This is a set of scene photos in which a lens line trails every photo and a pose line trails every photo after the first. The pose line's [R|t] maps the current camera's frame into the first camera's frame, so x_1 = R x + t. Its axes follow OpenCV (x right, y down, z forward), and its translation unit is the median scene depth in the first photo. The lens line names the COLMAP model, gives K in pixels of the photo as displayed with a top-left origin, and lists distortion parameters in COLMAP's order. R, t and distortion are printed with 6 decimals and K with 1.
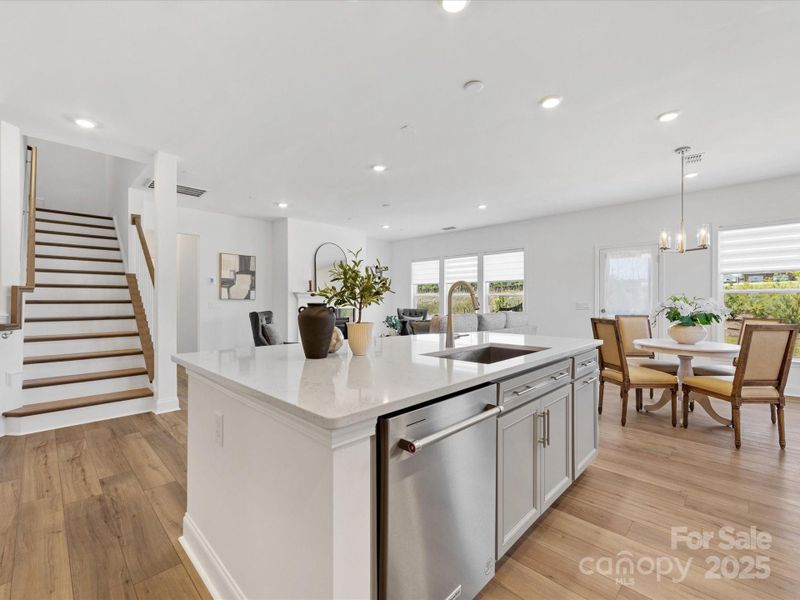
lens RADIAL K [[353.0, 0, 396.8], [0, 353.0, 302.2], [0, 0, 1]] dist [-0.002905, -0.000057]
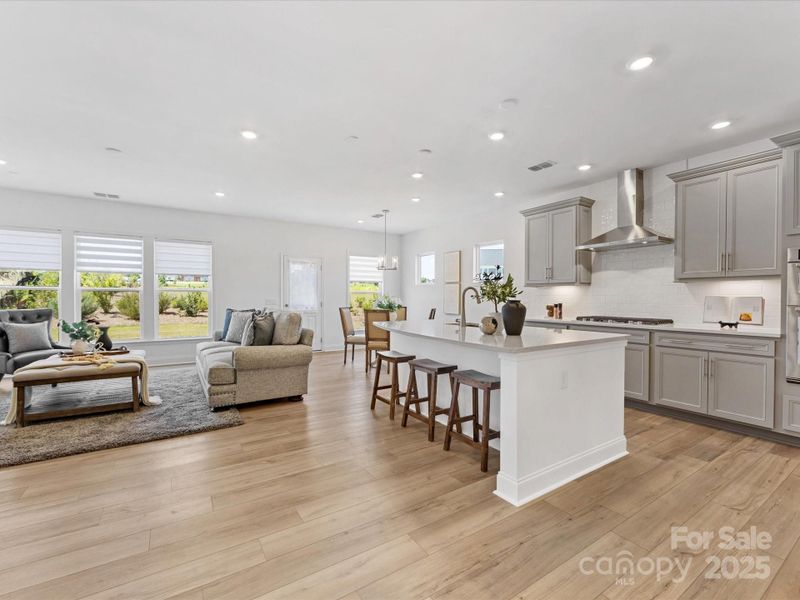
lens RADIAL K [[353.0, 0, 400.9], [0, 353.0, 302.0], [0, 0, 1]] dist [-0.002905, -0.000057]
pose [[0.216860, -0.009921, 0.976152, -0.787501], [-0.000925, 0.999946, 0.010368, -0.002309], [-0.976202, -0.003152, 0.216839, 0.487938]]
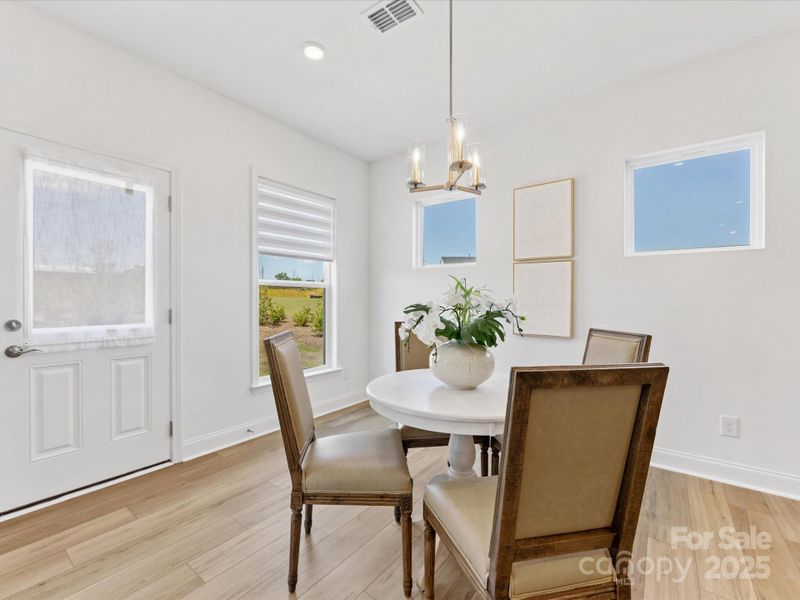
lens RADIAL K [[353.0, 0, 400.9], [0, 353.0, 314.9], [0, 0, 1]] dist [-0.002905, -0.000057]
pose [[-0.140228, -0.041961, 0.989230, 0.314502], [0.002198, 0.999086, 0.042691, 0.002118], [-0.990117, 0.008161, -0.140007, 1.011497]]
